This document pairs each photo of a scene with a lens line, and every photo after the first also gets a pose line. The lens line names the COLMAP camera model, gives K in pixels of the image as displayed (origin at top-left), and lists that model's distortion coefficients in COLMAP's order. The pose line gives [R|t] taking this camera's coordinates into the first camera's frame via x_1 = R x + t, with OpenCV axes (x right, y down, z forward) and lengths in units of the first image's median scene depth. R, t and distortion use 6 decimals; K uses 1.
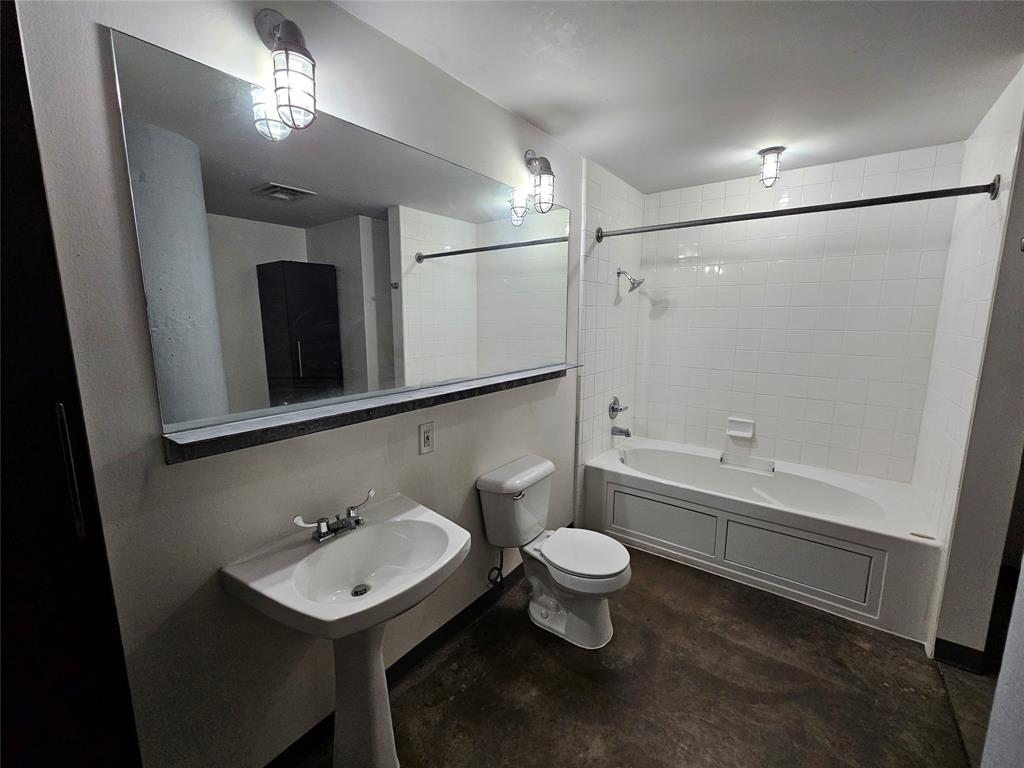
lens RADIAL K [[415.7, 0, 512.0], [0, 415.7, 384.0], [0, 0, 1]] dist [-0.002701, -0.000191]
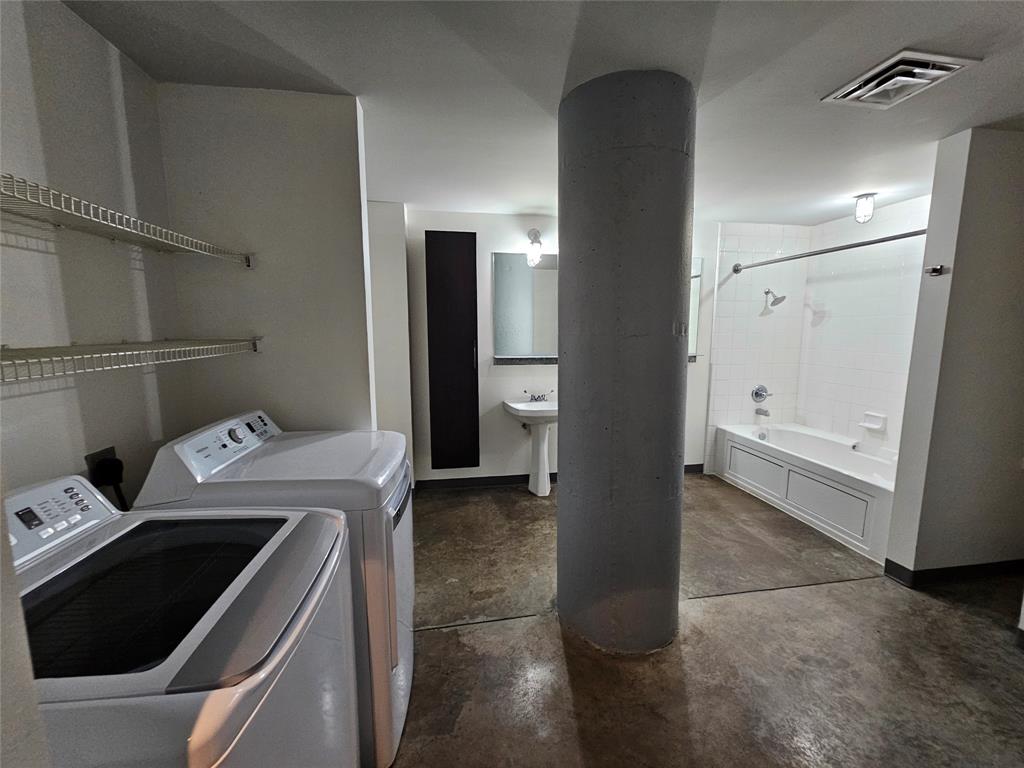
lens RADIAL K [[417.7, 0, 517.4], [0, 417.7, 381.3], [0, 0, 1]] dist [0.001522, -0.000023]
pose [[0.727967, 0.090571, -0.679603, 0.732814], [-0.112133, 0.993617, 0.012307, 0.111290], [0.676380, 0.067247, 0.733477, -0.618684]]
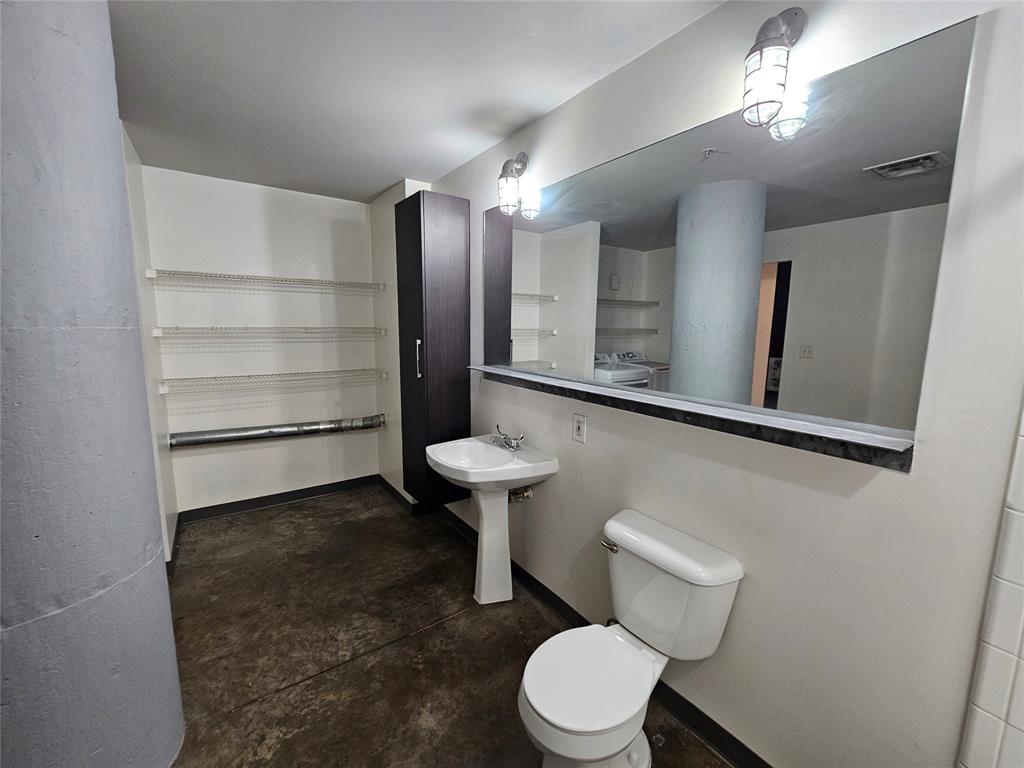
lens RADIAL K [[417.7, 0, 517.4], [0, 417.7, 381.3], [0, 0, 1]] dist [0.001522, -0.000023]
pose [[-0.287279, 0.130975, -0.948850, 0.601139], [-0.166384, 0.968724, 0.184093, -0.113975], [0.943285, 0.210759, -0.256502, 0.755935]]
